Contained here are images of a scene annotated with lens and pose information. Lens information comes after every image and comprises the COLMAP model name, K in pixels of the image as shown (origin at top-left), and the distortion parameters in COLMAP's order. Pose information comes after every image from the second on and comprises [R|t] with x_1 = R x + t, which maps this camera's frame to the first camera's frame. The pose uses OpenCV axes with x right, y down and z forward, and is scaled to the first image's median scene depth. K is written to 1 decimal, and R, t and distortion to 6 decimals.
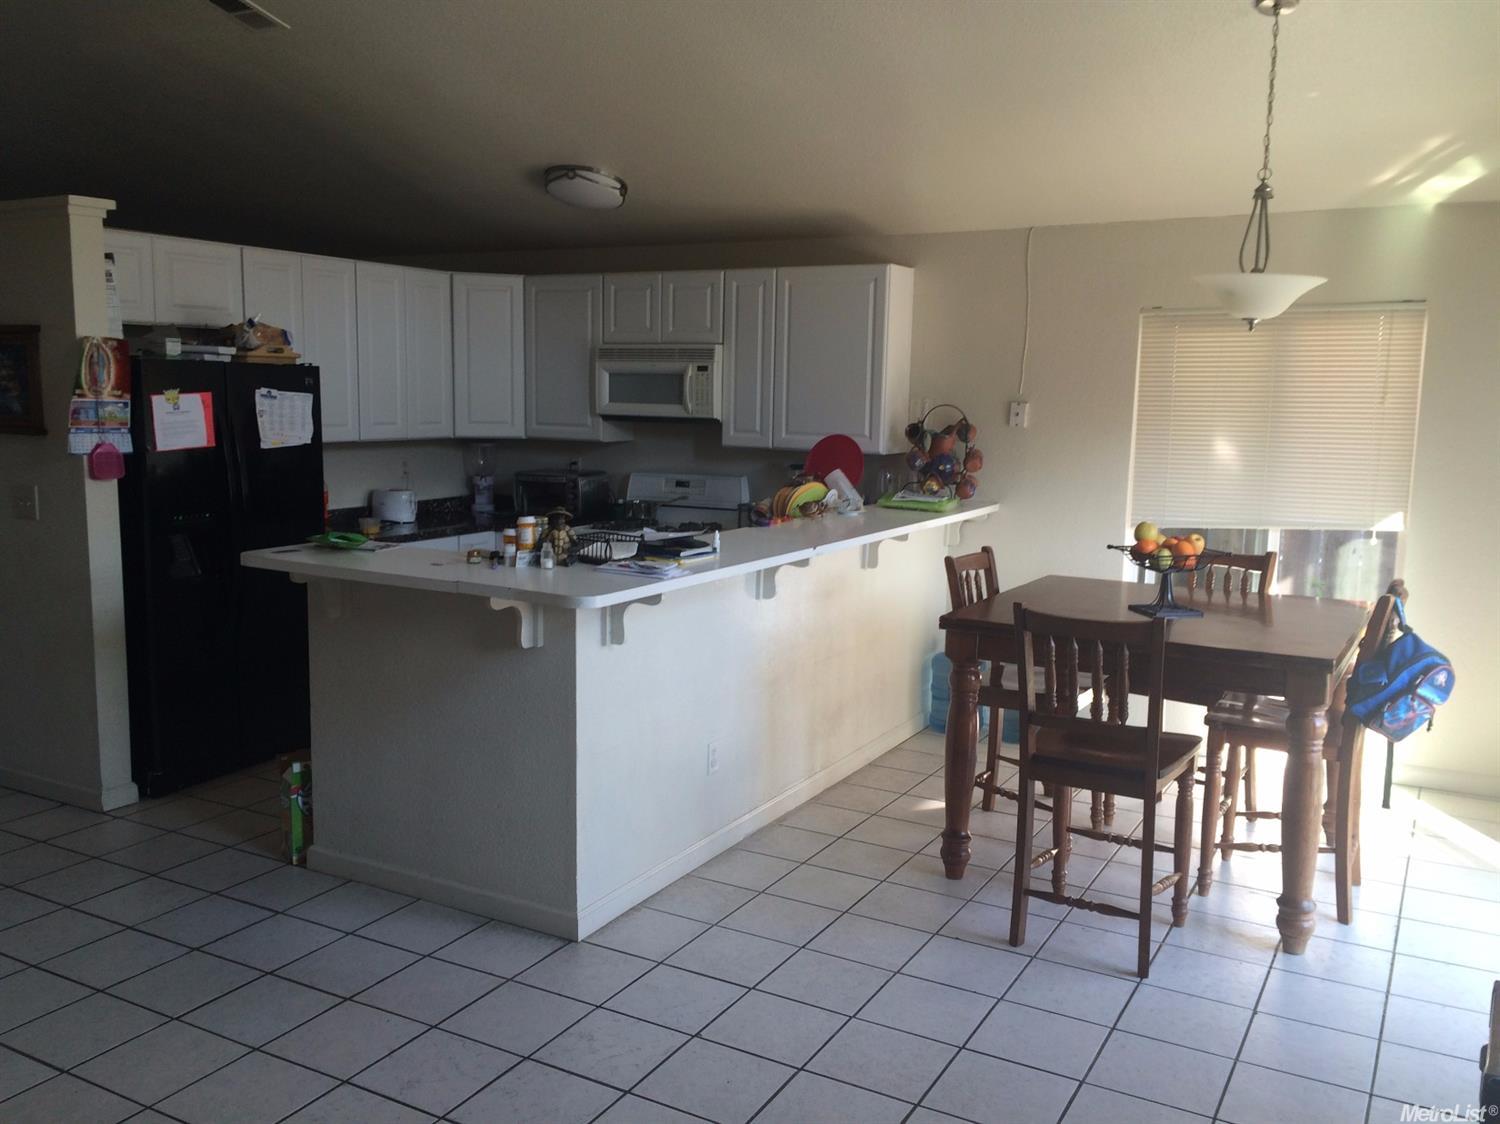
lens RADIAL K [[1295.0, 0, 751.4], [0, 1295.0, 566.0], [0, 0, 1]] dist [0.052886, -0.036328]
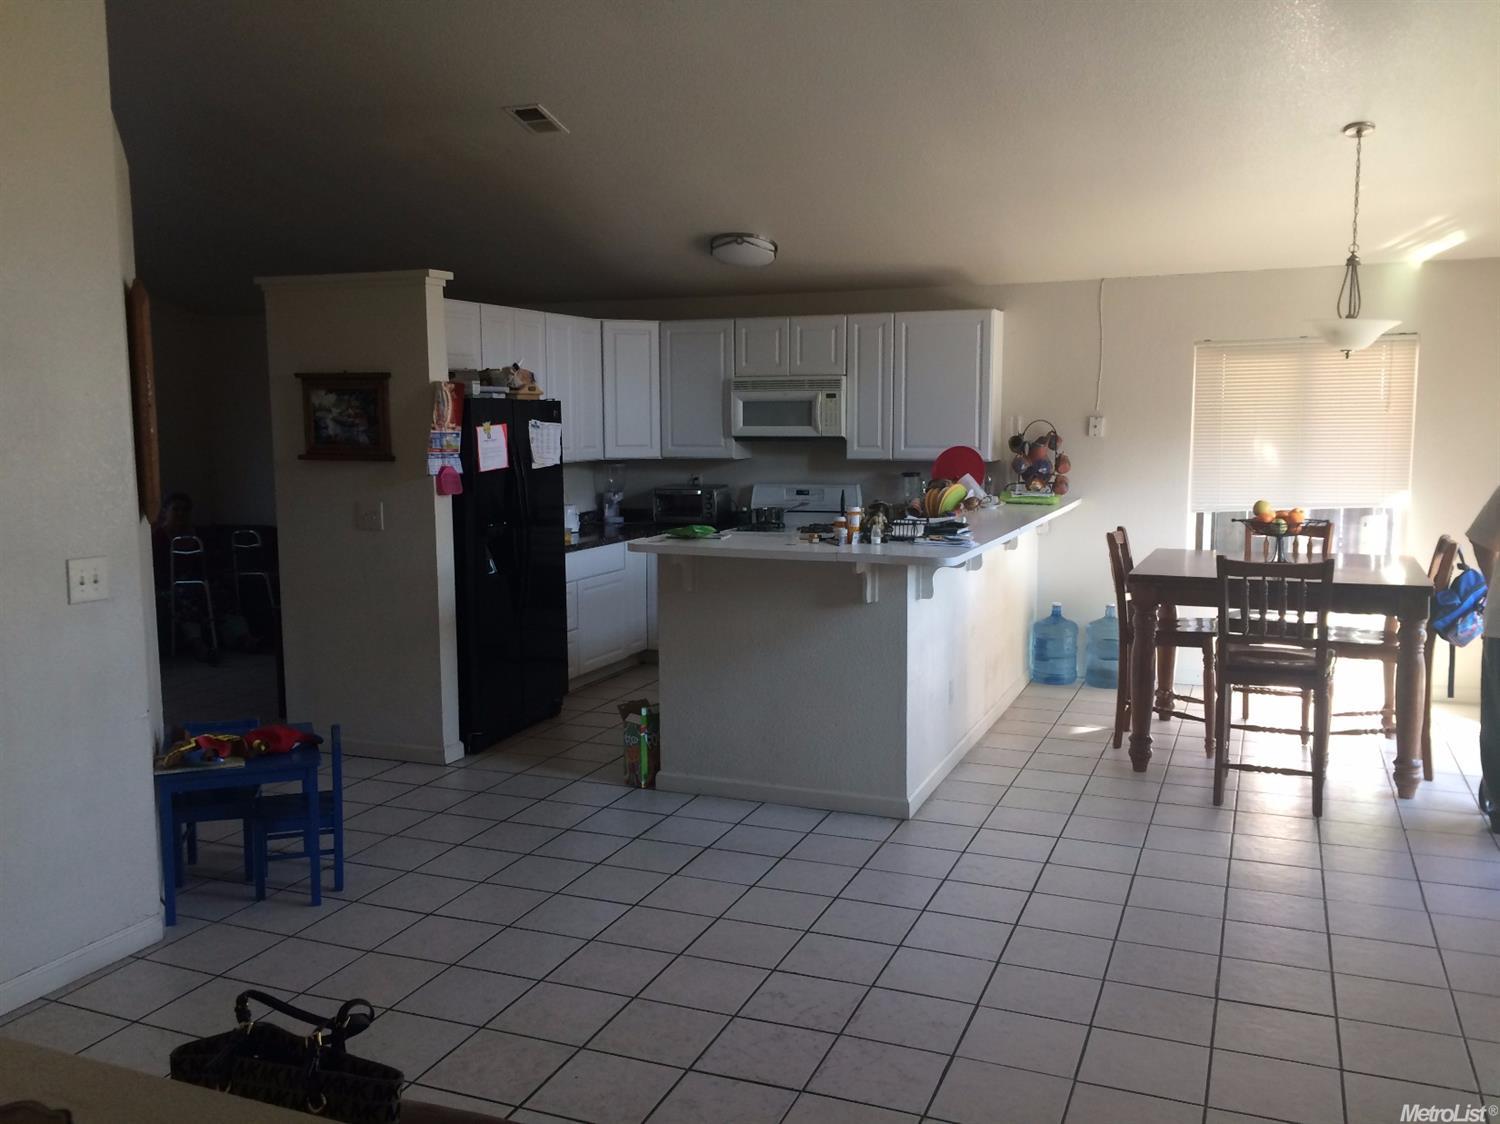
lens RADIAL K [[1295.0, 0, 750.1], [0, 1295.0, 563.5], [0, 0, 1]] dist [0.052886, -0.036328]
pose [[0.992078, -0.036175, 0.120302, -0.324540], [0.038851, 0.999045, -0.019975, 0.031514], [-0.119464, 0.024491, 0.992536, -0.234209]]
